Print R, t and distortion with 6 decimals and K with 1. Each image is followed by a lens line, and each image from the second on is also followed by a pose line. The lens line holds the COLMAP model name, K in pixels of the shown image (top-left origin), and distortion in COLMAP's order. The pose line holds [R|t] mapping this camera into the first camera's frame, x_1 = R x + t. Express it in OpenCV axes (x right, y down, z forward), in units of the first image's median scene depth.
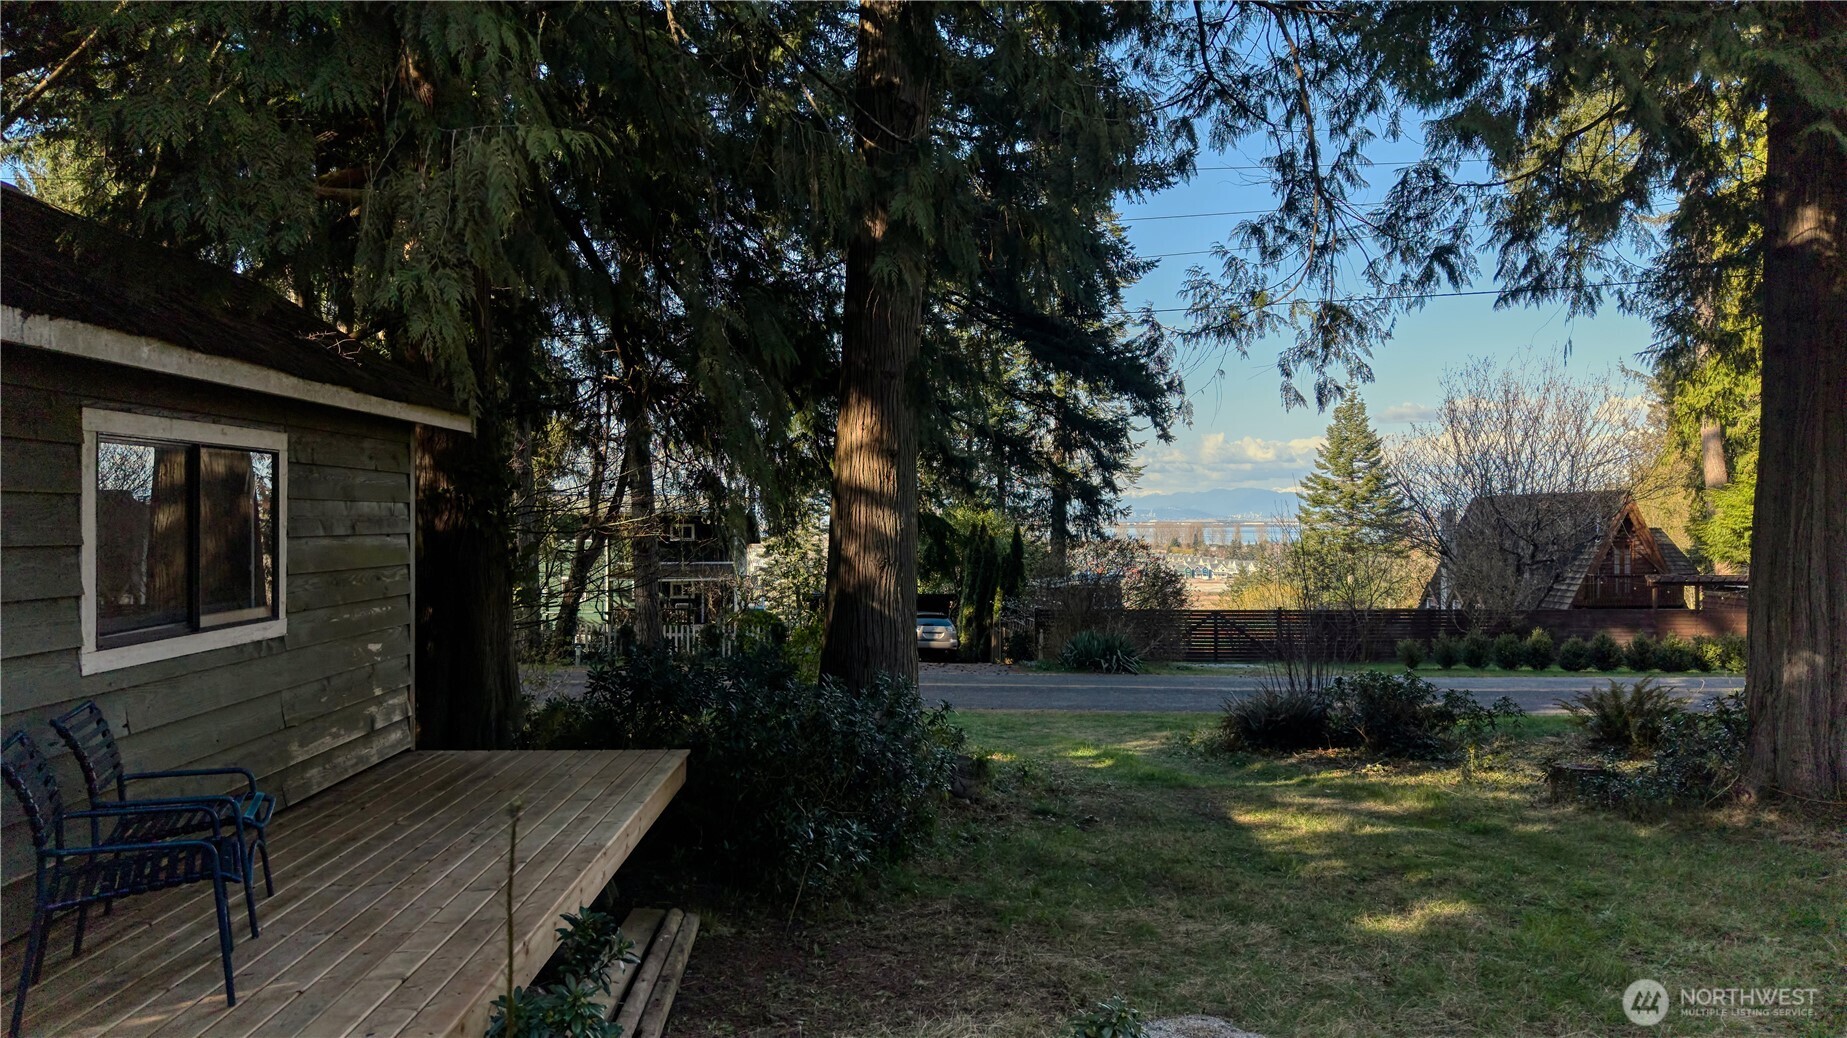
lens RADIAL K [[1268.1, 0, 908.4], [0, 1268.1, 520.1], [0, 0, 1]] dist [0.024084, -0.028372]
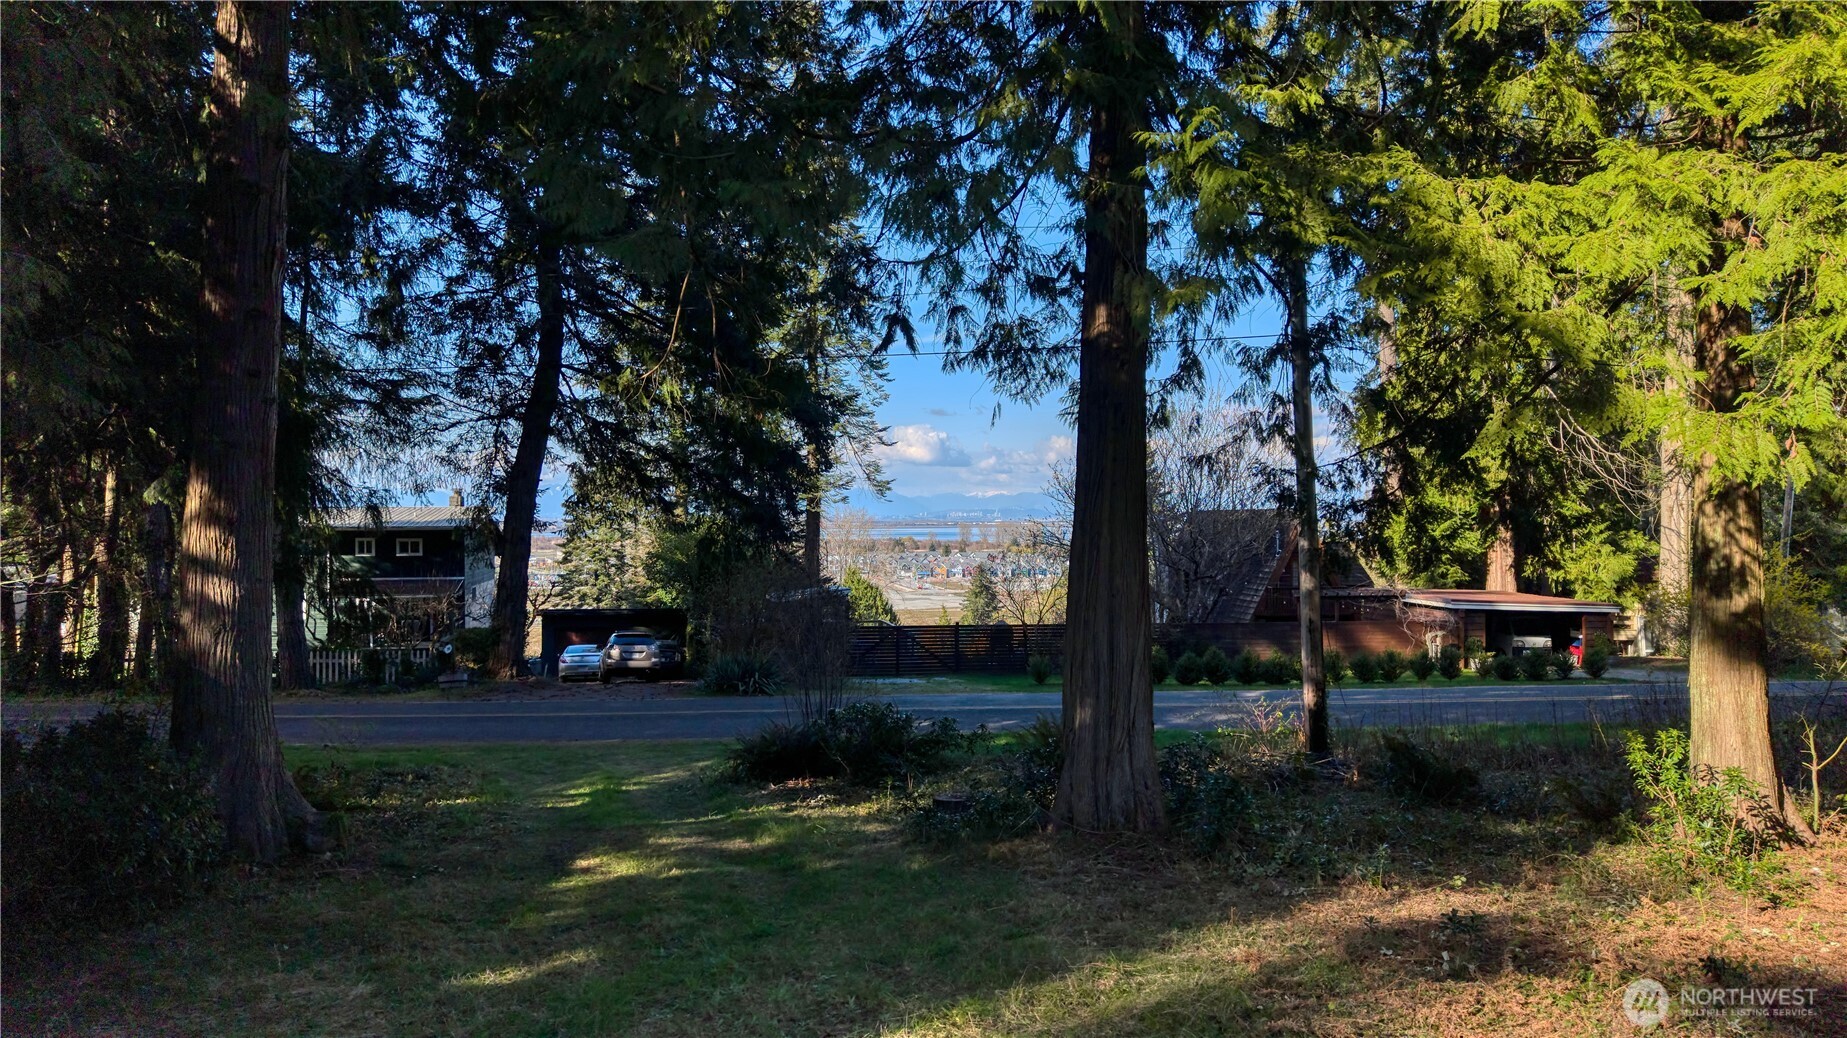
lens RADIAL K [[1268.1, 0, 928.5], [0, 1268.1, 517.8], [0, 0, 1]] dist [0.024084, -0.028372]
pose [[0.990458, 0.000054, 0.137818, 0.313851], [0.000170, 0.999999, -0.001614, -0.042627], [-0.137818, 0.001622, 0.990456, -0.073289]]
